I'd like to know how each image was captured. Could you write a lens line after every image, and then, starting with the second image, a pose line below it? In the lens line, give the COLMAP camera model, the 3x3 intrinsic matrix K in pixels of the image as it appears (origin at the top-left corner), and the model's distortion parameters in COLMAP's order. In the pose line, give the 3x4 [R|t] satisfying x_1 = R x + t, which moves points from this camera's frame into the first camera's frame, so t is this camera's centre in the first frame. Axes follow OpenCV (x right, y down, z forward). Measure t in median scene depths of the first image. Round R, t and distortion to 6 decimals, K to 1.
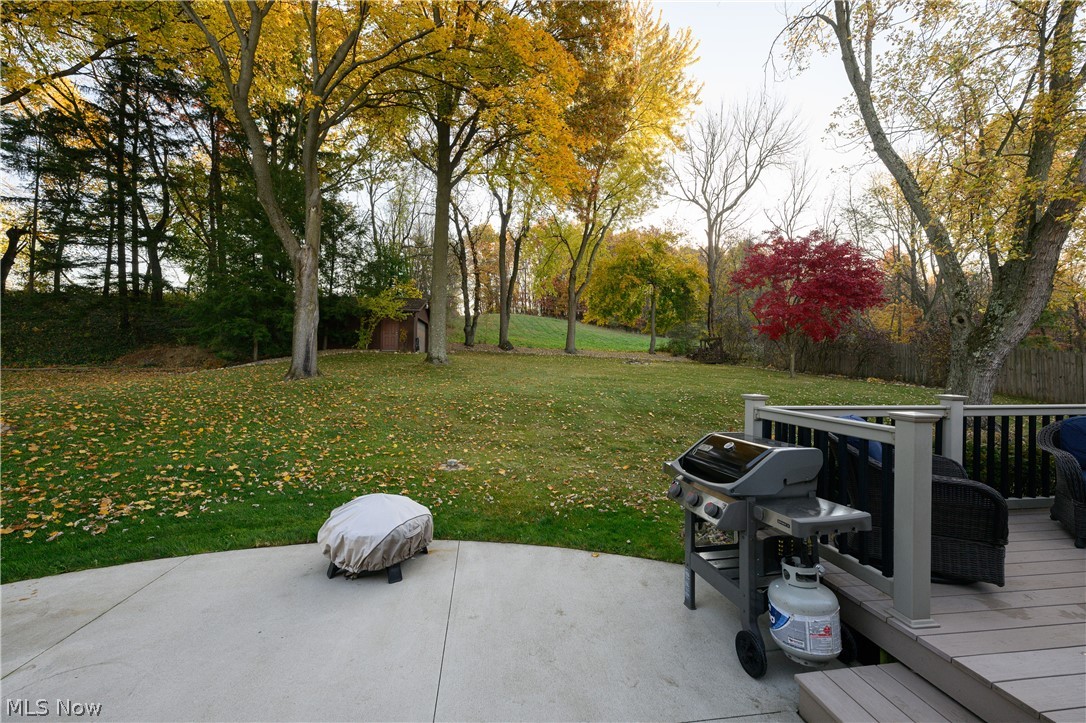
lens RADIAL K [[430.6, 0, 538.5], [0, 430.6, 361.0], [0, 0, 1]] dist [-0.000385, 0.000370]
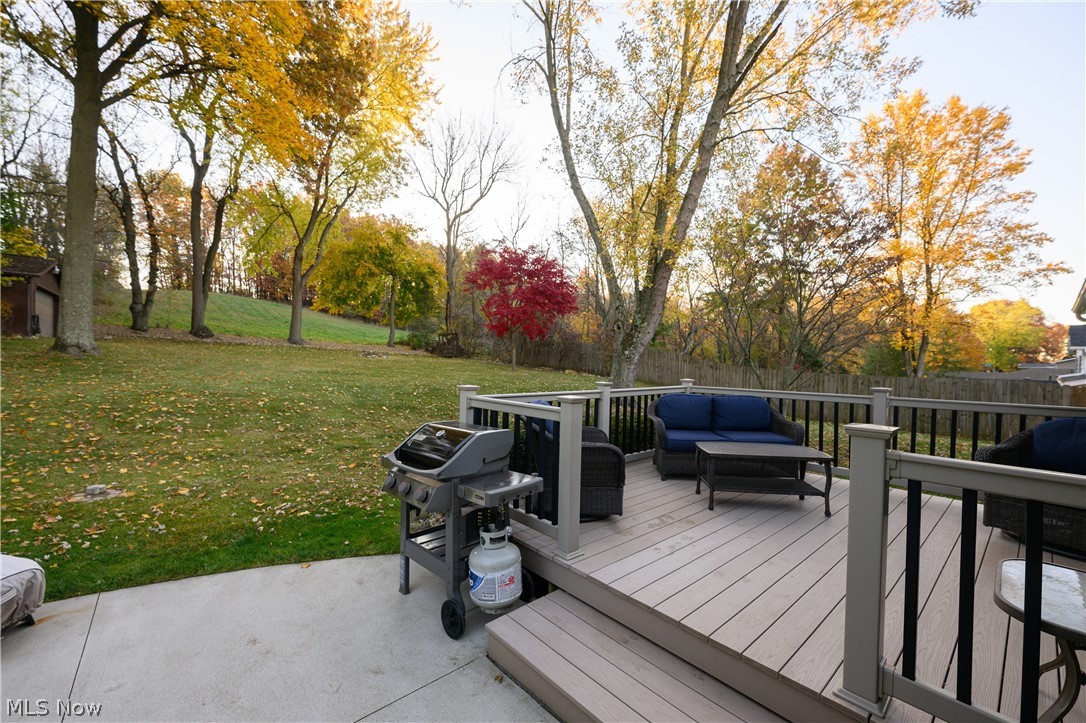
lens RADIAL K [[430.6, 0, 543.8], [0, 430.6, 365.6], [0, 0, 1]] dist [-0.000385, 0.000370]
pose [[0.838168, 0.000150, 0.545412, 0.033267], [-0.013991, 0.999677, 0.021227, 0.000524], [-0.545232, -0.025423, 0.837899, -0.015635]]
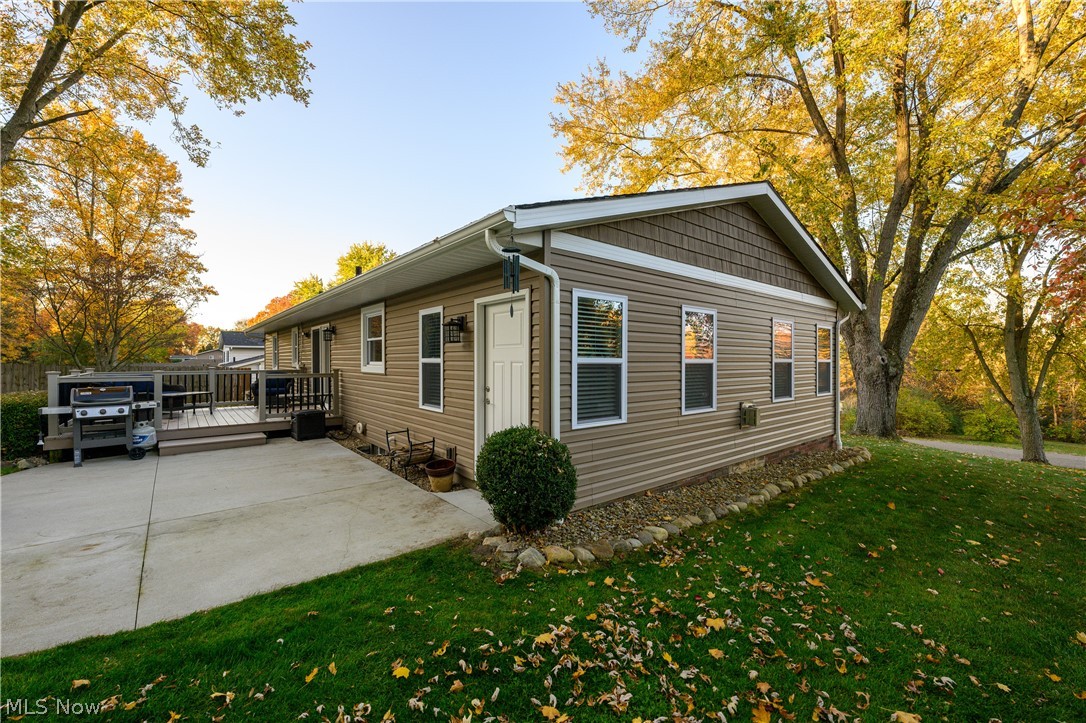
lens RADIAL K [[430.6, 0, 526.6], [0, 430.6, 363.8], [0, 0, 1]] dist [-0.000385, 0.000370]
pose [[-0.514676, -0.015296, 0.857248, -0.720712], [-0.013659, 0.999860, 0.009640, -0.002448], [-0.857276, -0.006748, -0.514813, 0.046956]]
